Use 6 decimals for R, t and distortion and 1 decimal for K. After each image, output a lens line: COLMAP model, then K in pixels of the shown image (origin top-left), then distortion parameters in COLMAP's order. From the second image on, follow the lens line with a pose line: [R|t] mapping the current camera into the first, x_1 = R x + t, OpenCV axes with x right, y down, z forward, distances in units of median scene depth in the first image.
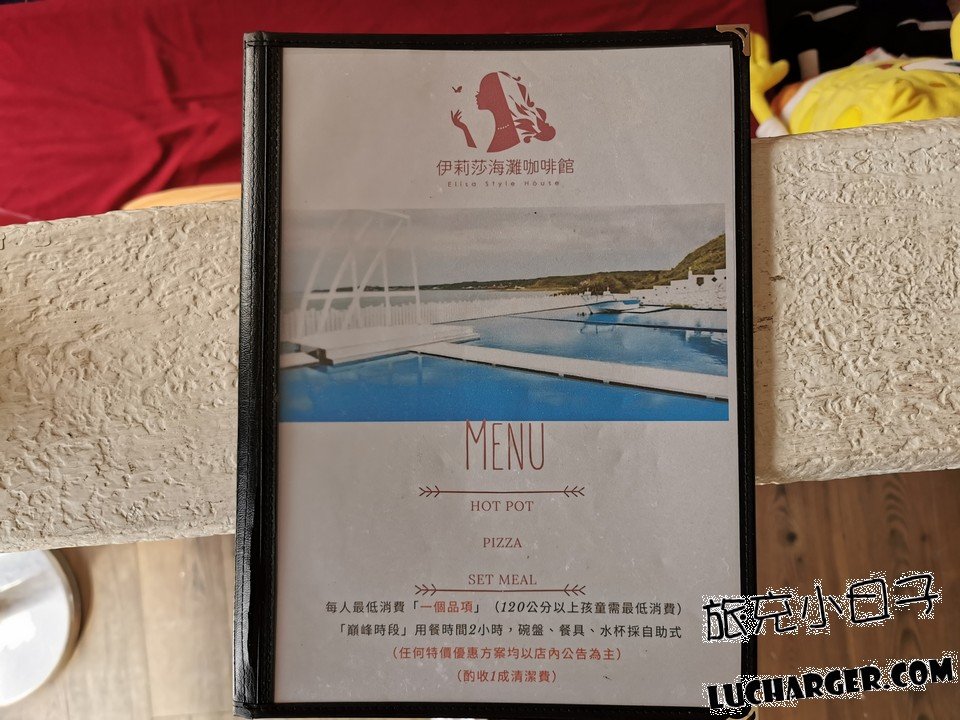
lens RADIAL K [[757.9, 0, 482.4], [0, 757.9, 368.6], [0, 0, 1]] dist [0.017749, -0.060026]
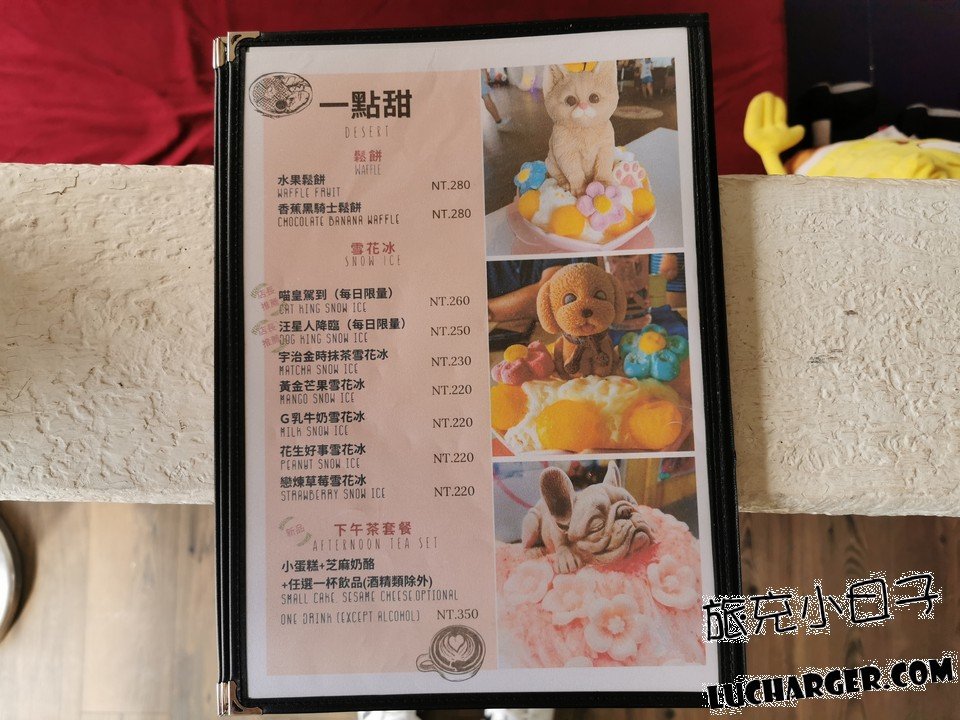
lens RADIAL K [[757.9, 0, 472.9], [0, 757.9, 367.8], [0, 0, 1]] dist [0.017749, -0.060026]
pose [[0.991481, 0.119257, 0.052371, -0.152576], [-0.116782, 0.991996, -0.048025, 0.059880], [-0.057679, 0.041500, 0.997472, 0.010244]]
